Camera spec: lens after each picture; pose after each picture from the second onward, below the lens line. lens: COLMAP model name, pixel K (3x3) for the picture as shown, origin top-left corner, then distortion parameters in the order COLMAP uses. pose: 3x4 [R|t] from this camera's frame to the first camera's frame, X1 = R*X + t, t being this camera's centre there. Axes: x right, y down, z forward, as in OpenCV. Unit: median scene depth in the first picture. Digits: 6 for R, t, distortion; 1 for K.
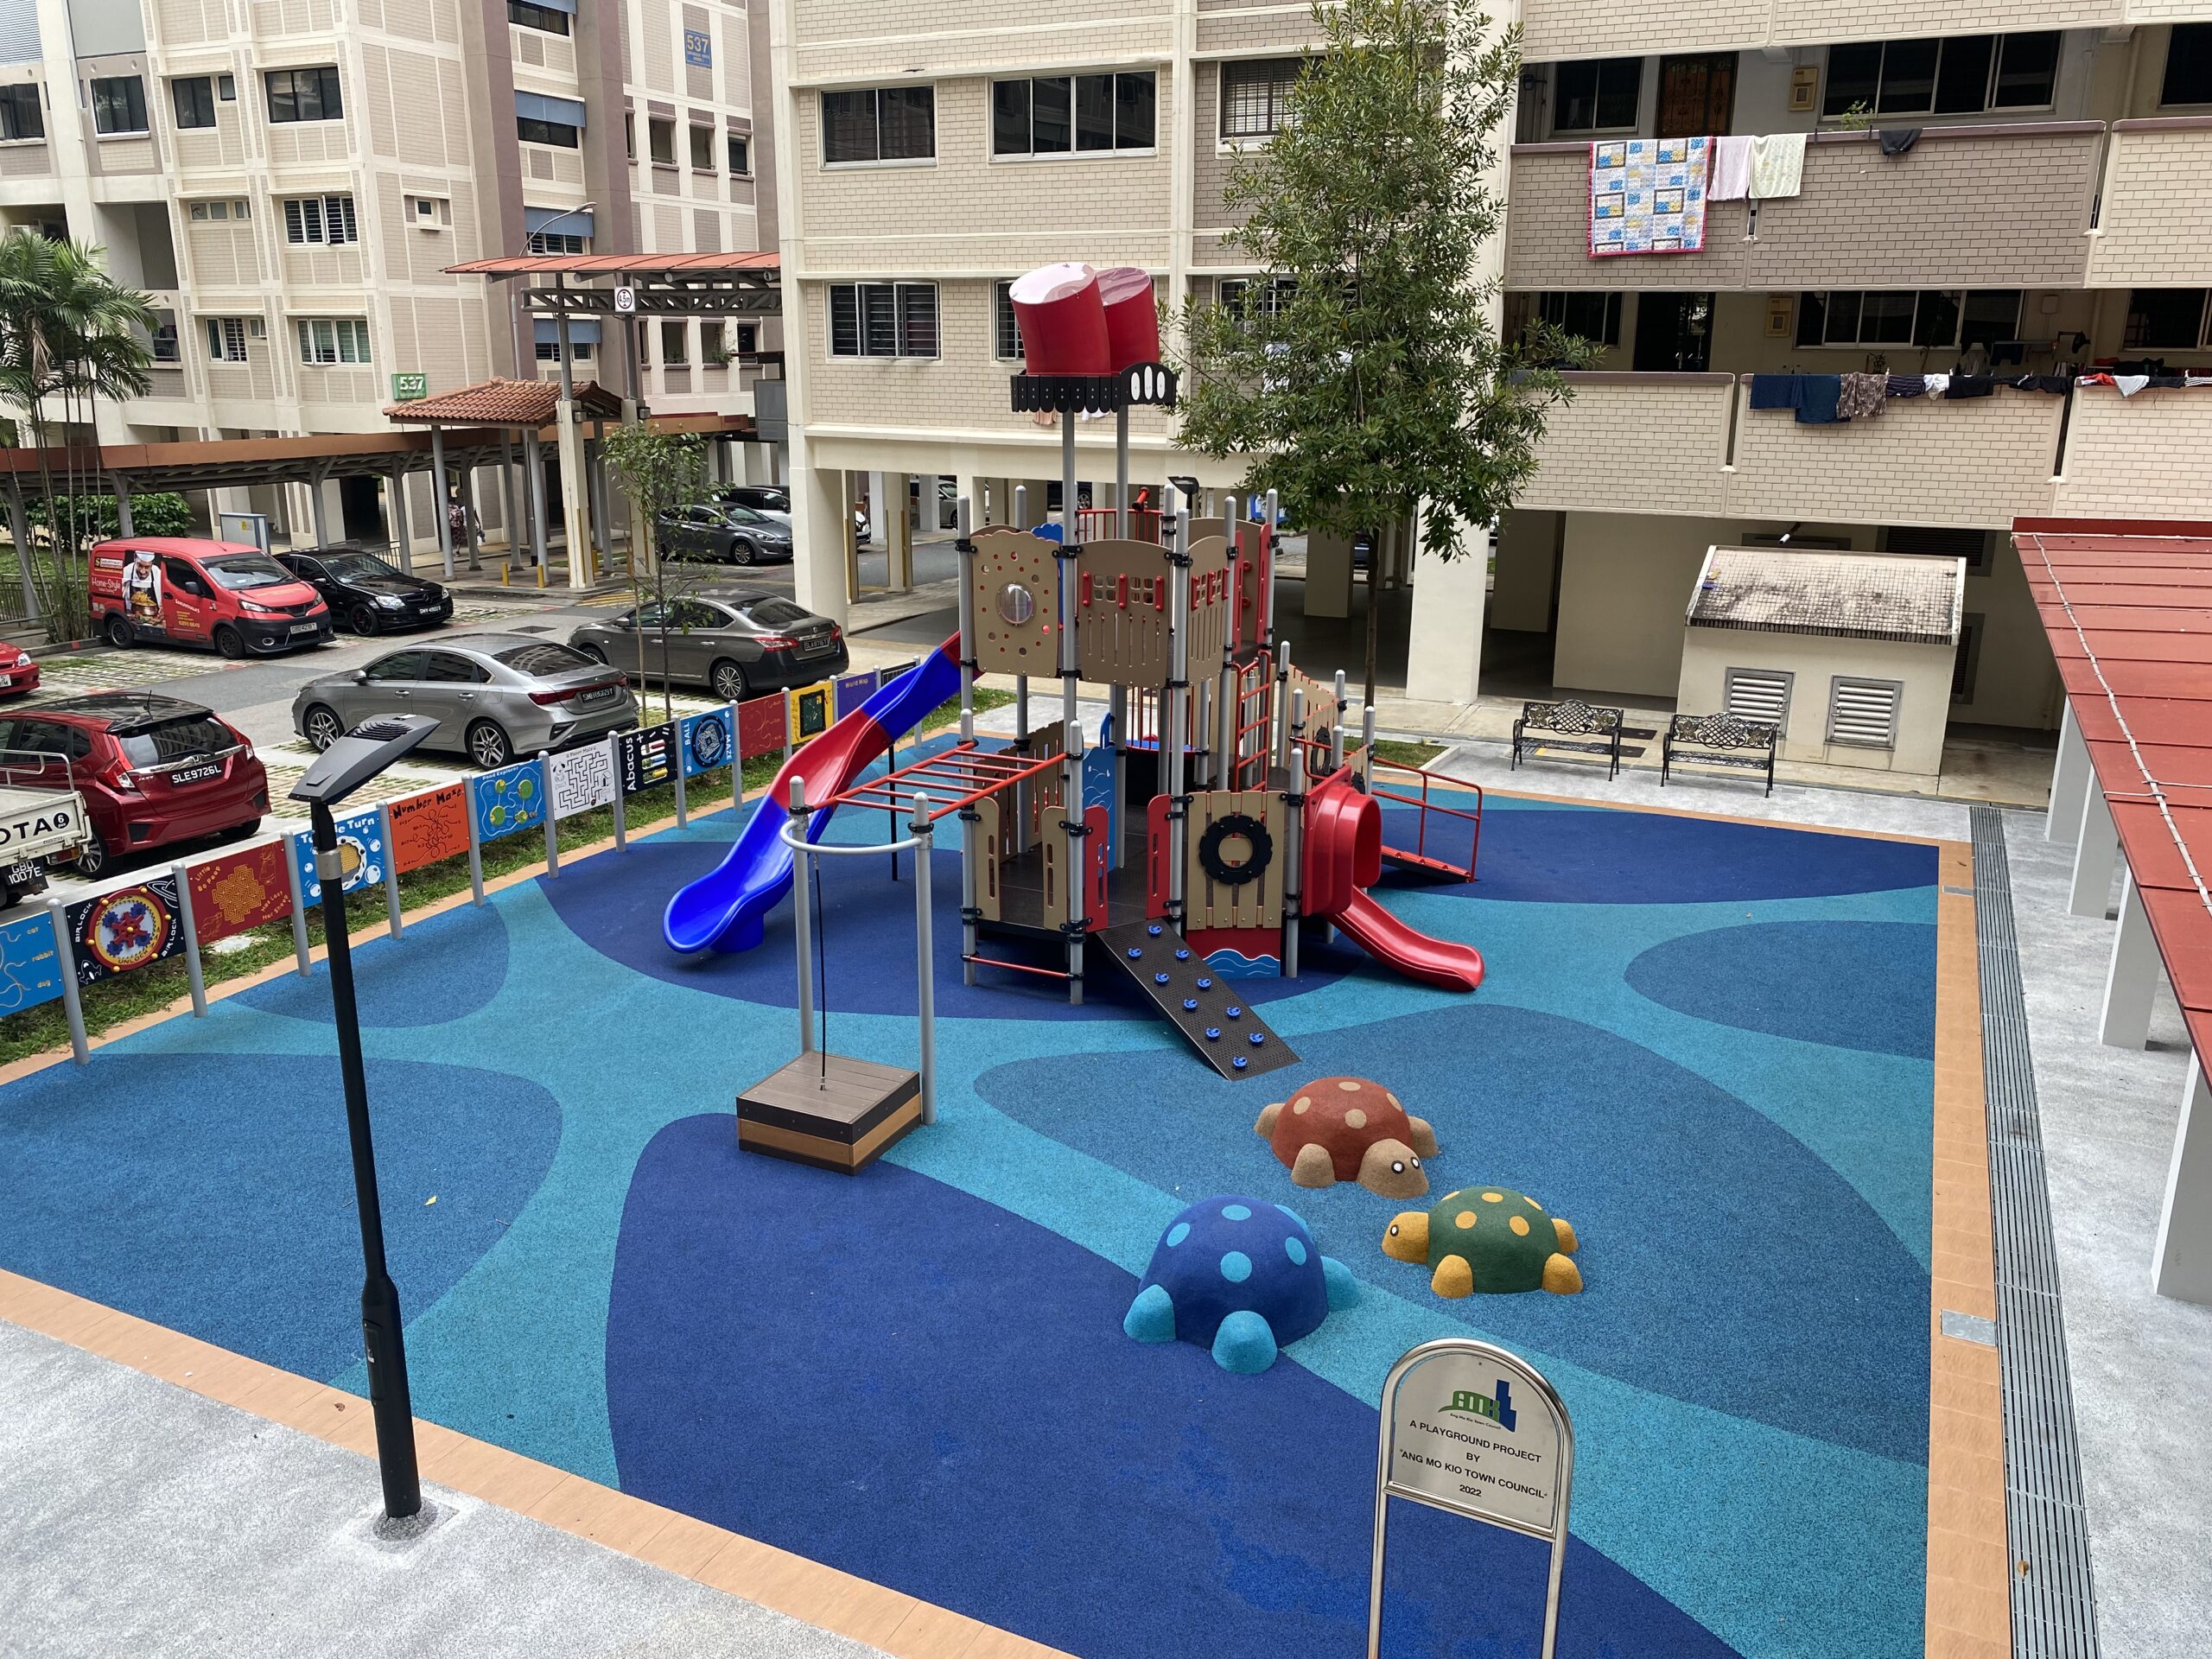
lens RADIAL K [[1710.9, 0, 1106.0], [0, 1710.9, 829.5], [0, 0, 1]] dist [0.001473, 0.001130]
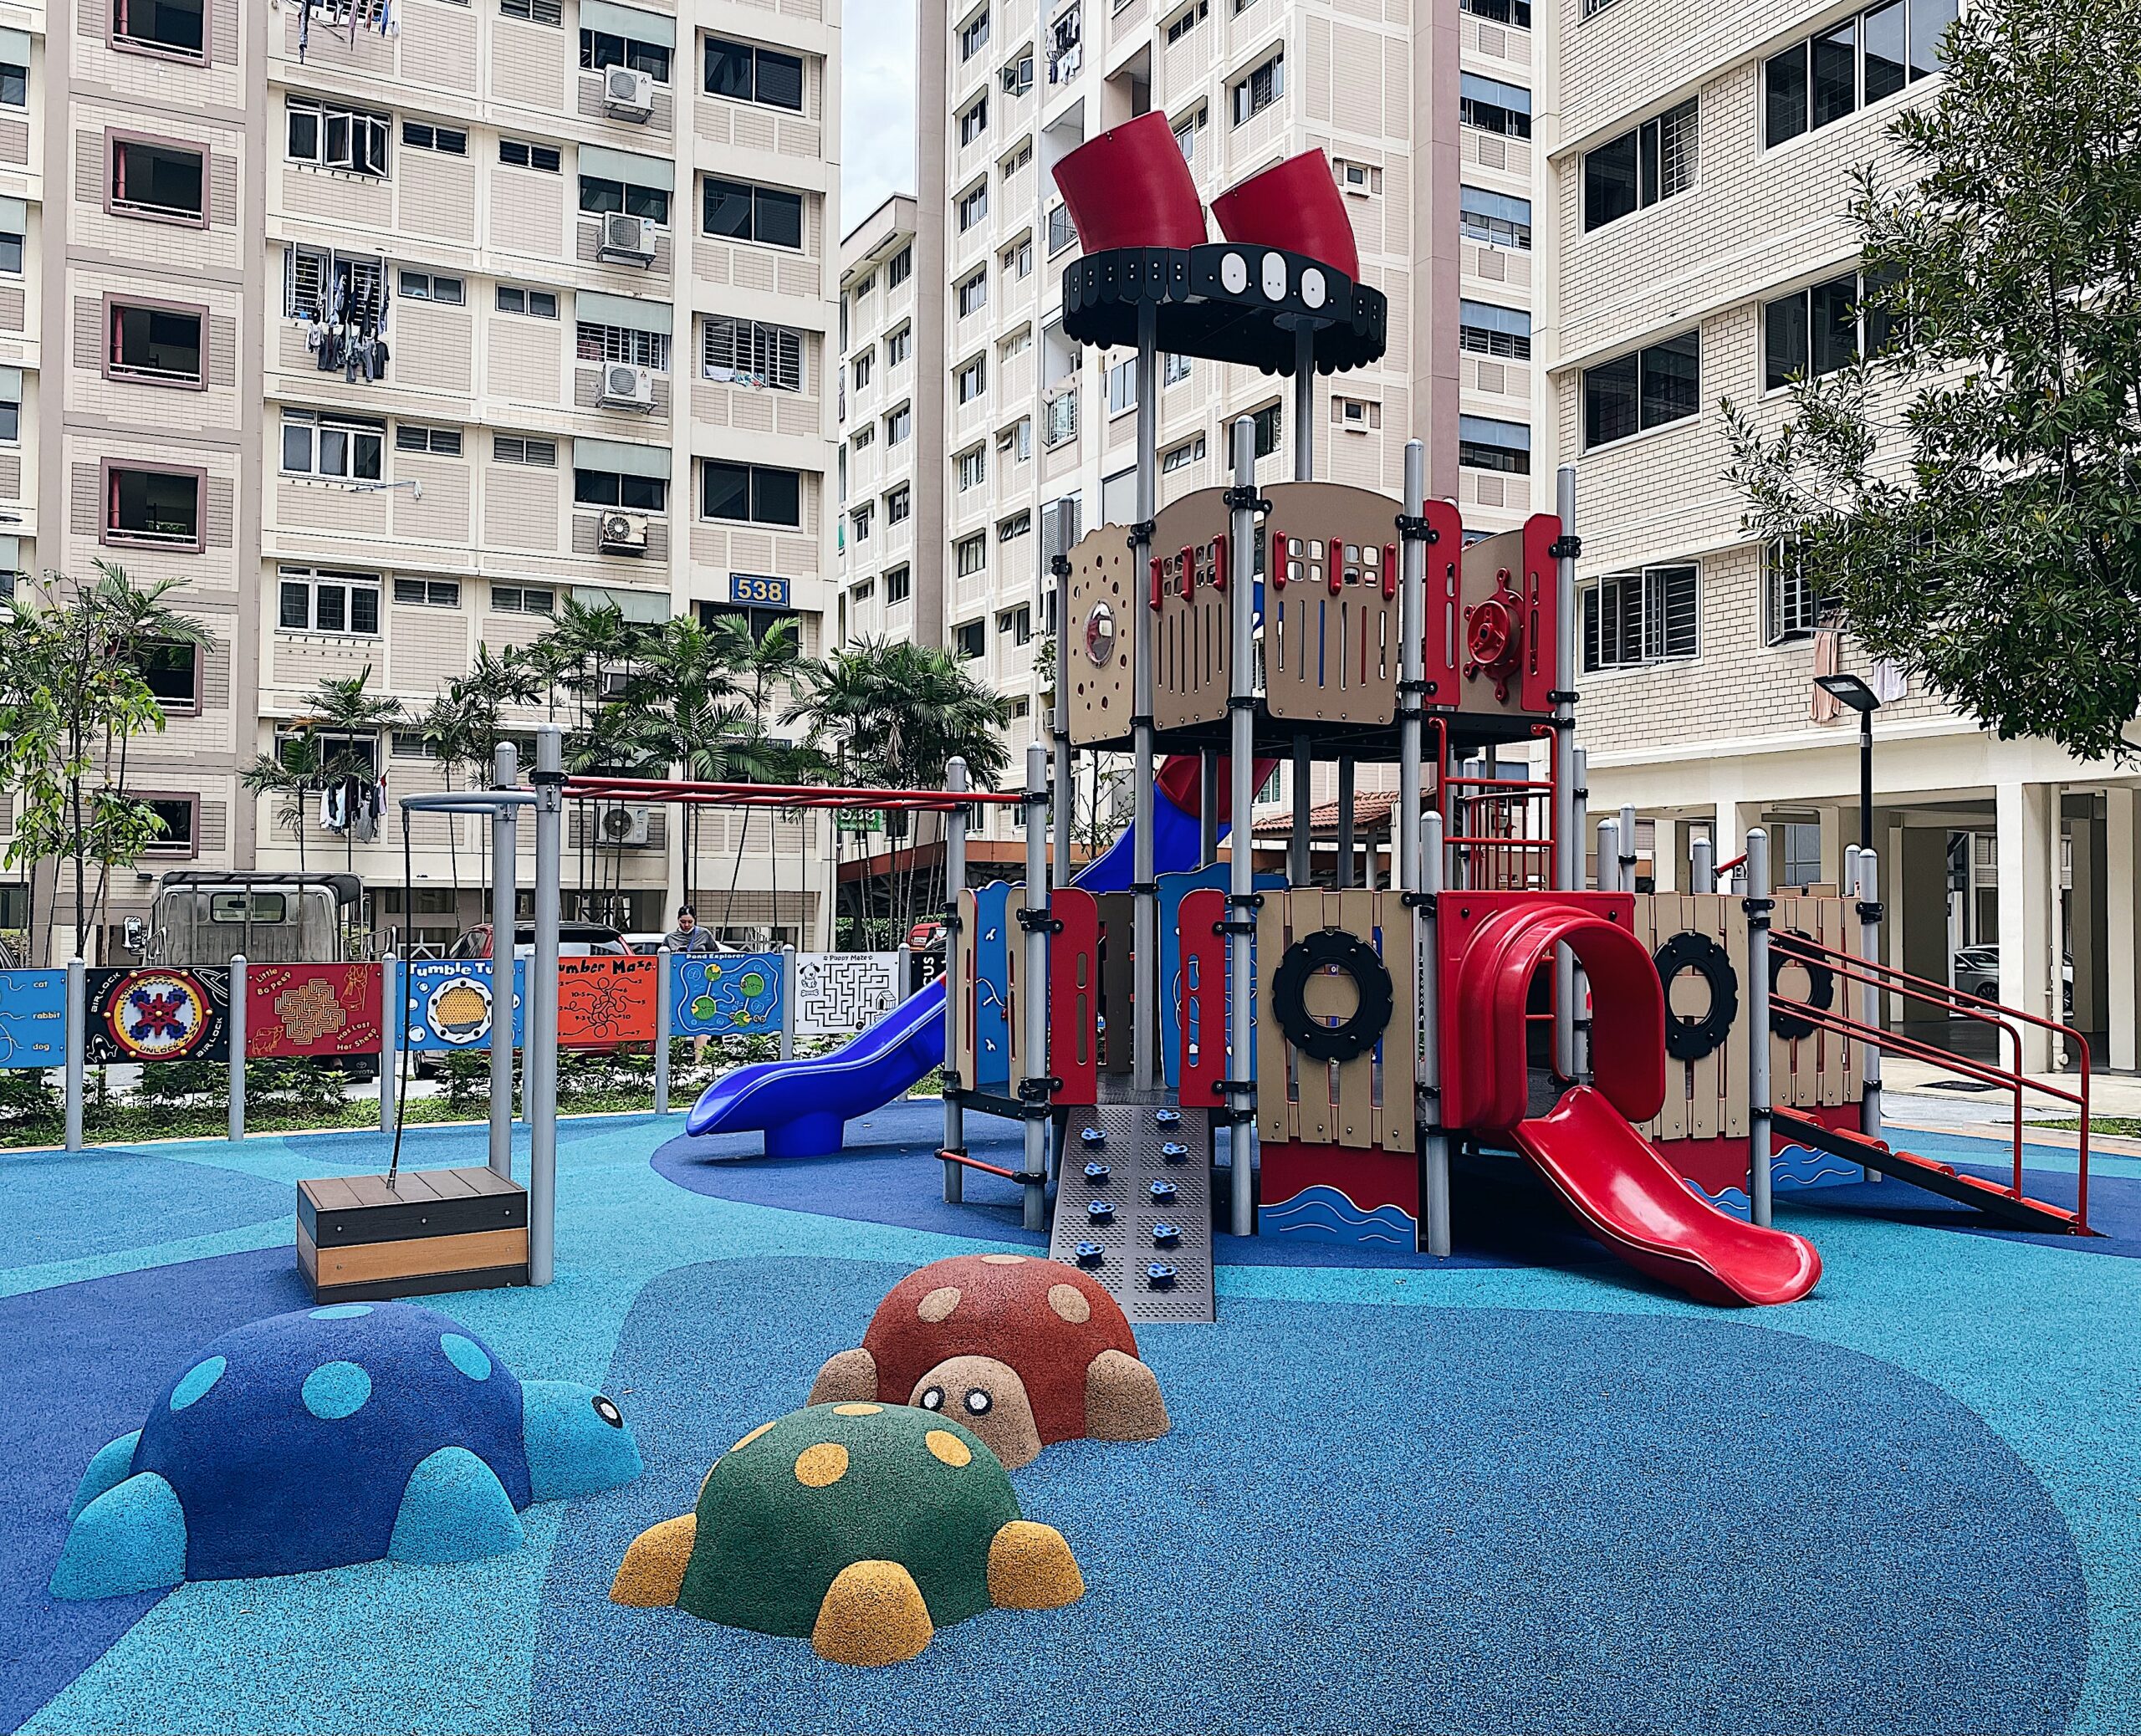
lens RADIAL K [[1869.7, 0, 1070.5], [0, 1869.7, 868.0], [0, 0, 1]] dist [0.003205, -0.002452]
pose [[0.798943, -0.011570, -0.601295, 0.374502], [-0.167717, 0.955863, -0.241239, 0.133142], [0.577547, 0.293583, 0.761740, 0.479313]]
